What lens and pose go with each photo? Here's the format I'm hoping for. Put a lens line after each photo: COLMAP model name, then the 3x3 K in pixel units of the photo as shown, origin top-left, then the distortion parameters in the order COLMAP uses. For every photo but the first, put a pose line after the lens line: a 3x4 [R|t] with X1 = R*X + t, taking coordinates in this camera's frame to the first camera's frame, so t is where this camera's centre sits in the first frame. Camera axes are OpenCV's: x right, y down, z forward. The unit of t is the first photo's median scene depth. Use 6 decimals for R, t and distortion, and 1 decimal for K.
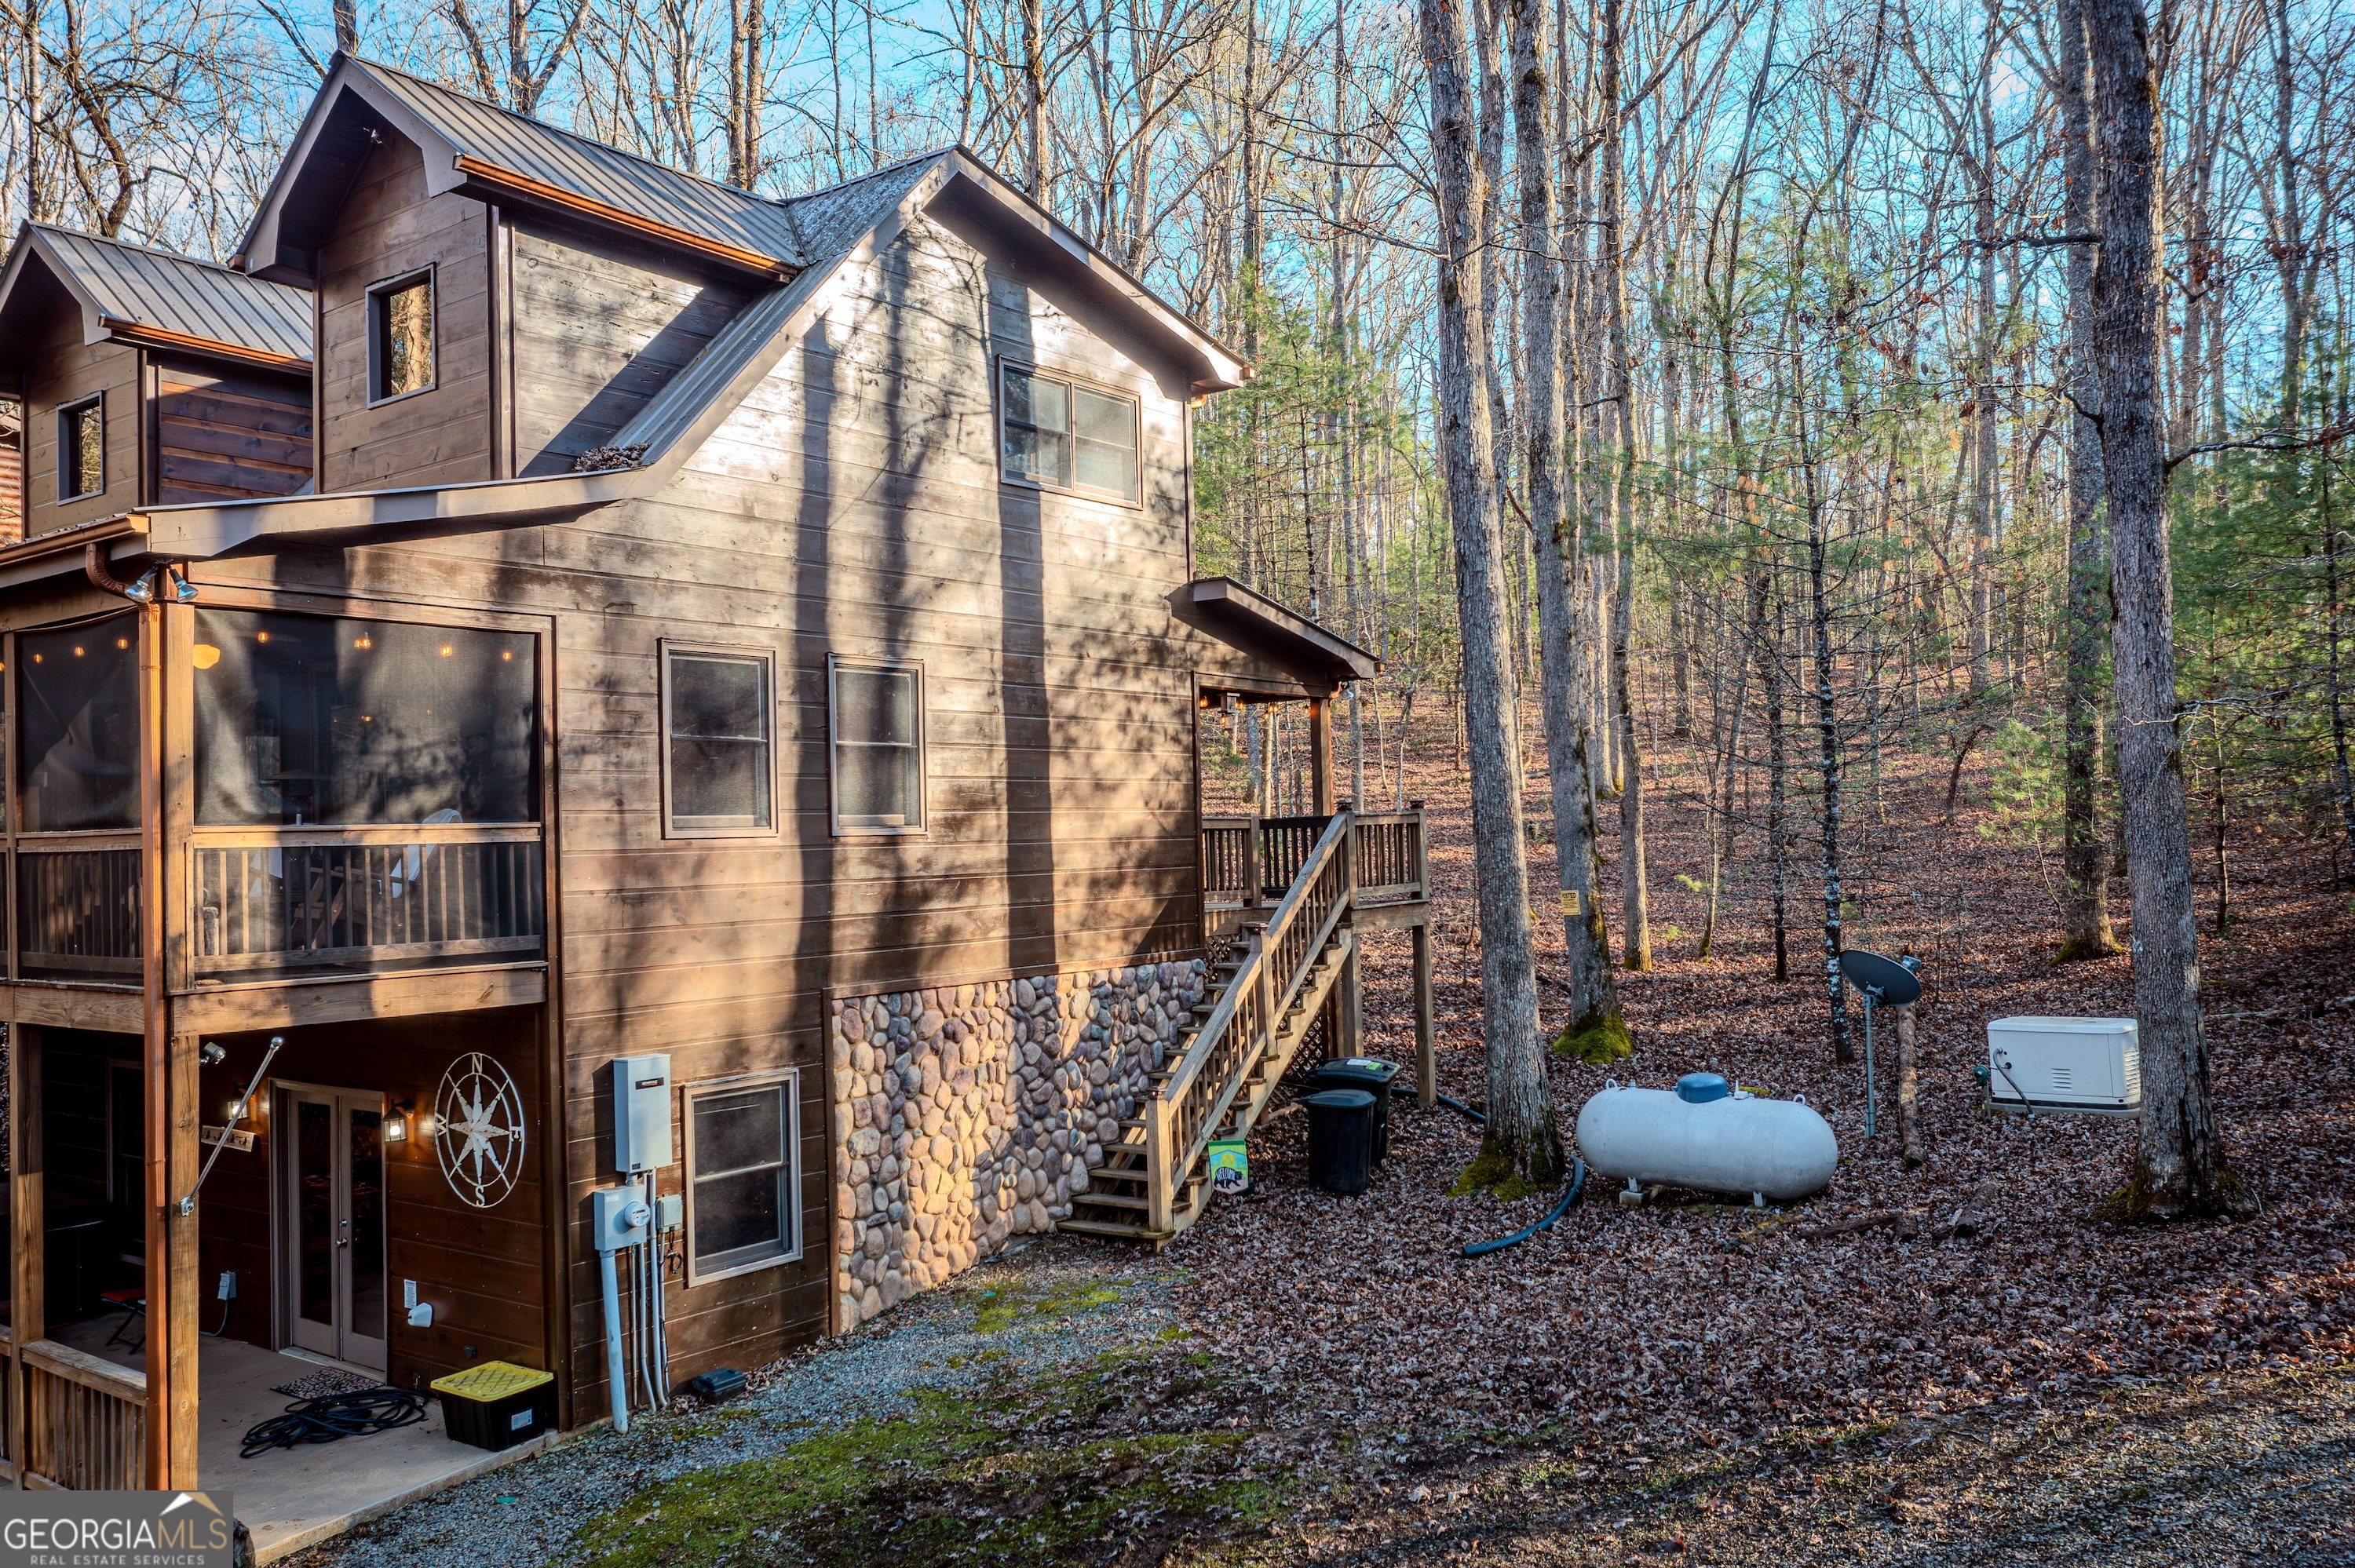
lens RADIAL K [[1852.6, 0, 1177.6], [0, 1852.6, 780.6], [0, 0, 1]] dist [-0.017302, 0.032423]
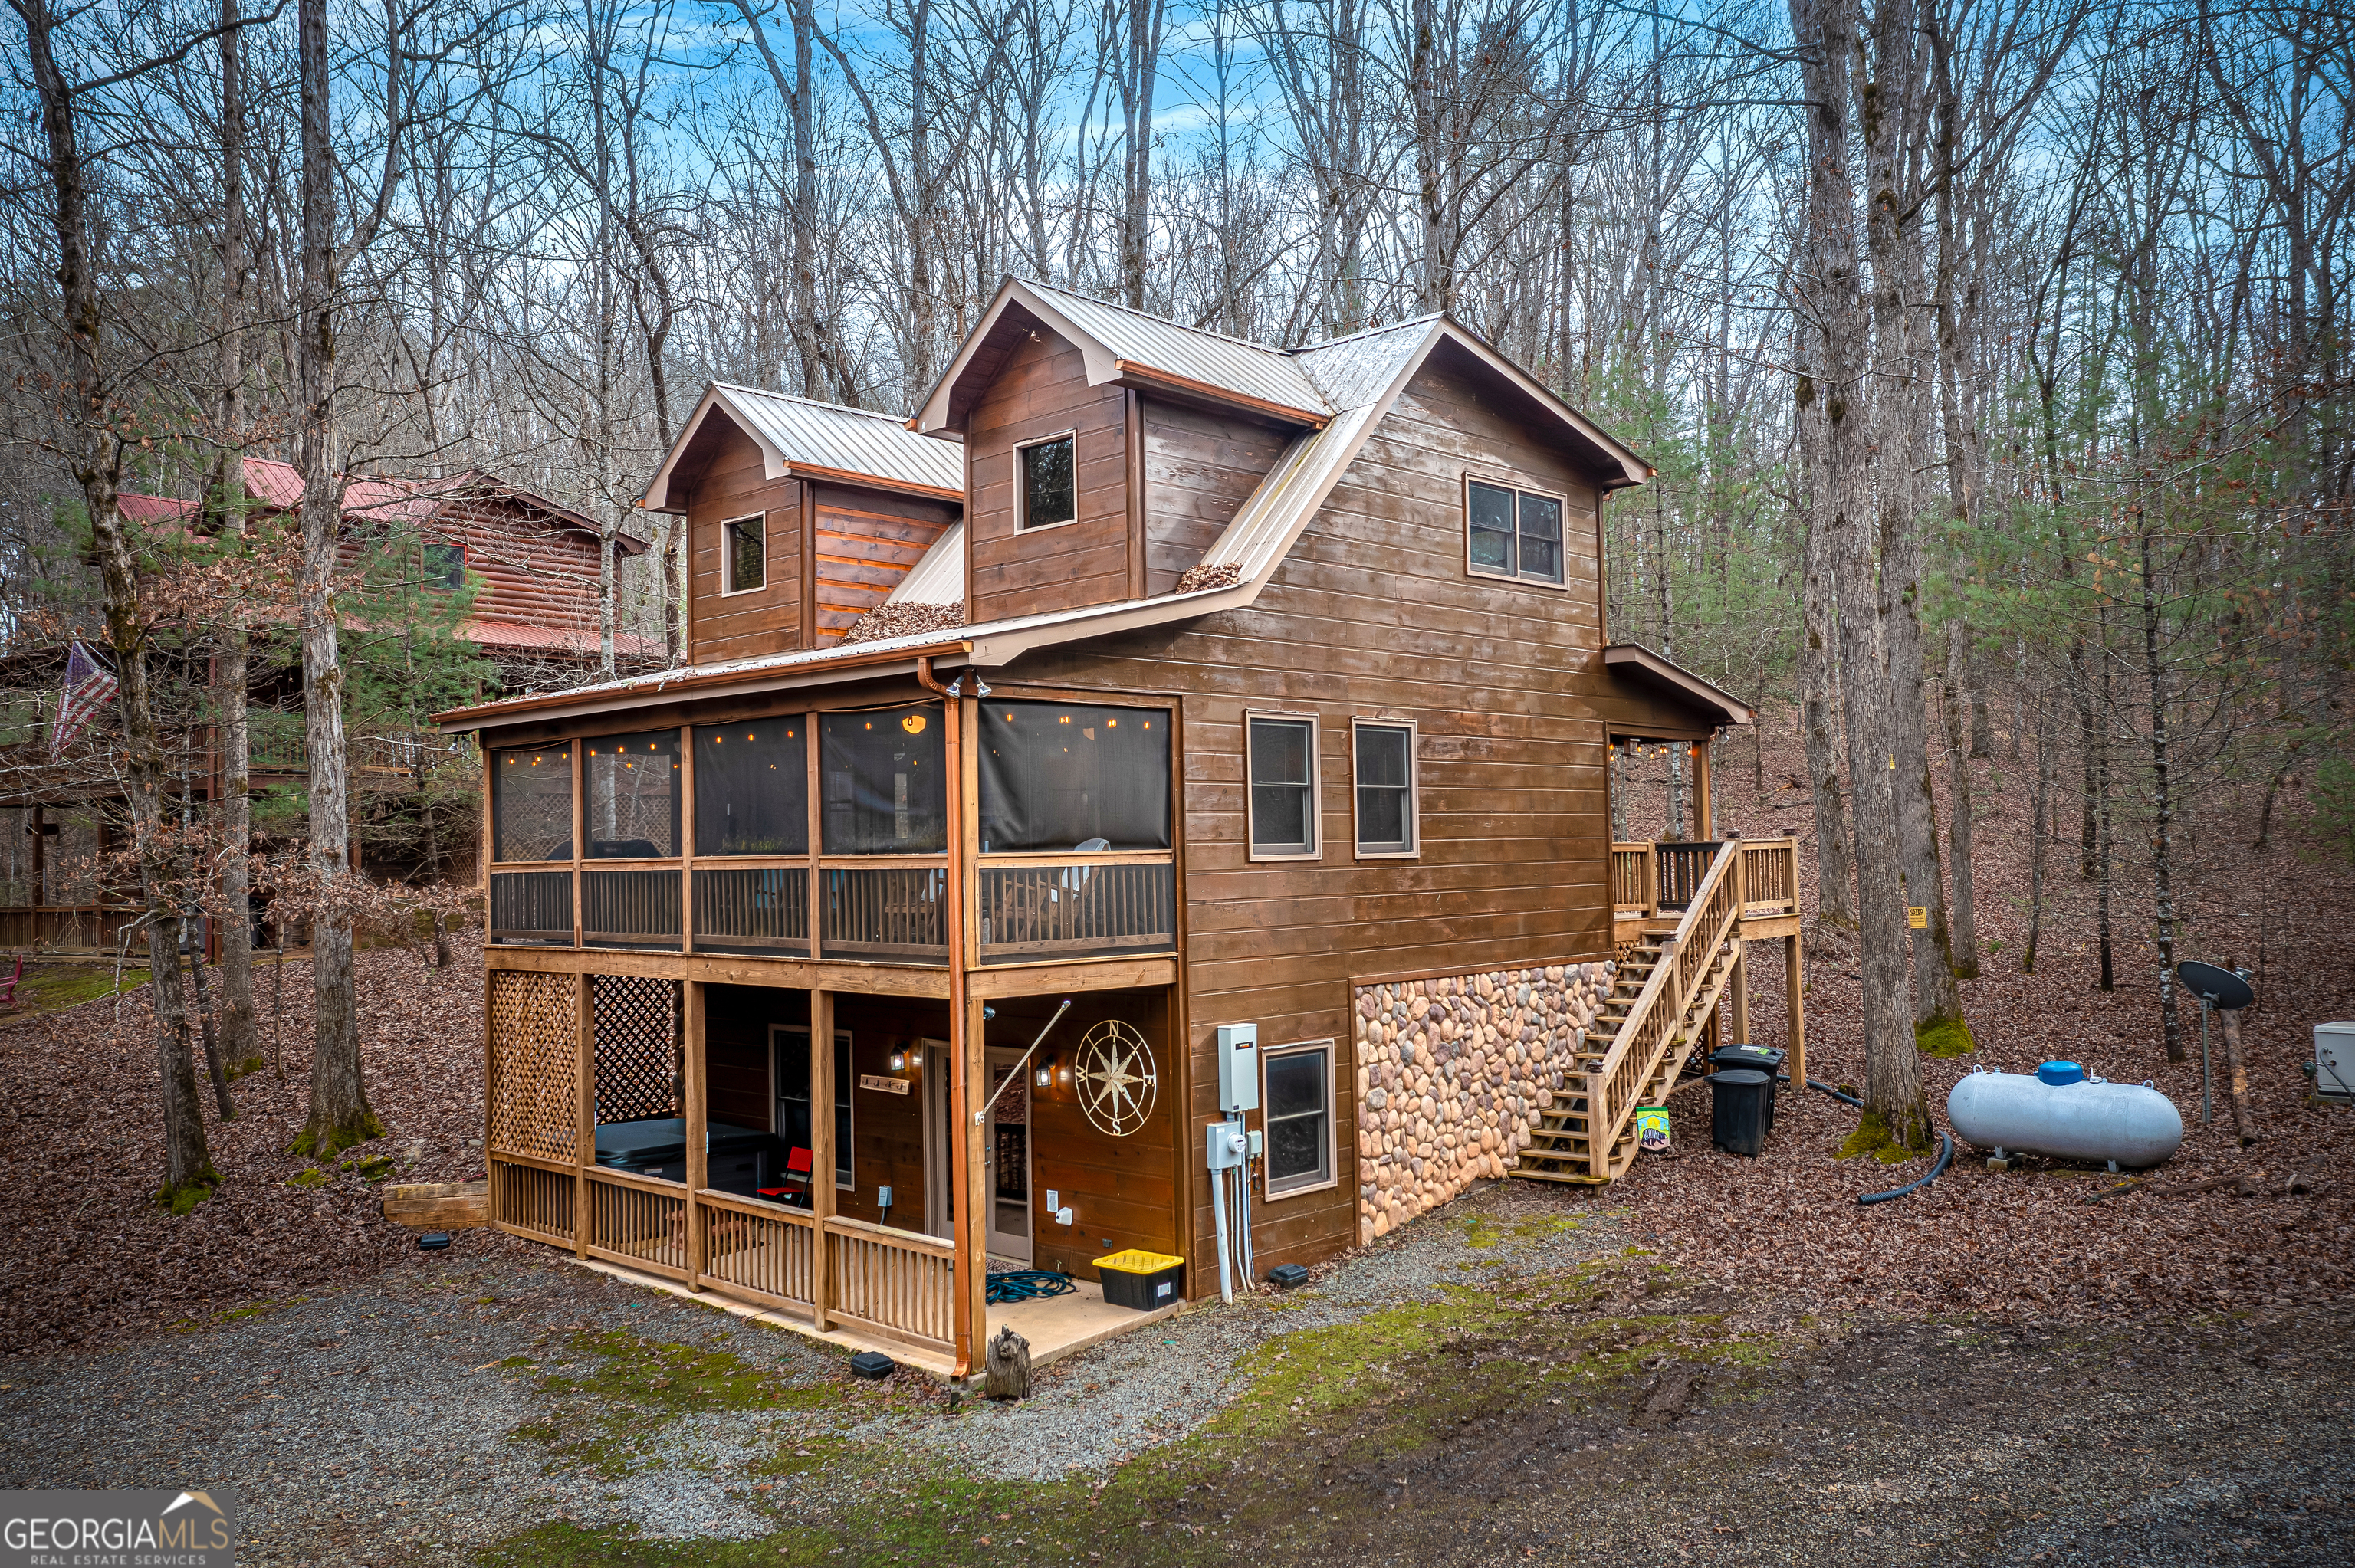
lens RADIAL K [[1852.5, 0, 1168.0], [0, 1852.5, 795.7], [0, 0, 1]] dist [-0.017302, 0.032423]
pose [[0.991355, 0.003737, -0.131157, -0.146572], [-0.003197, 0.999986, 0.004323, -0.019321], [0.131171, -0.003867, 0.991352, -0.290070]]
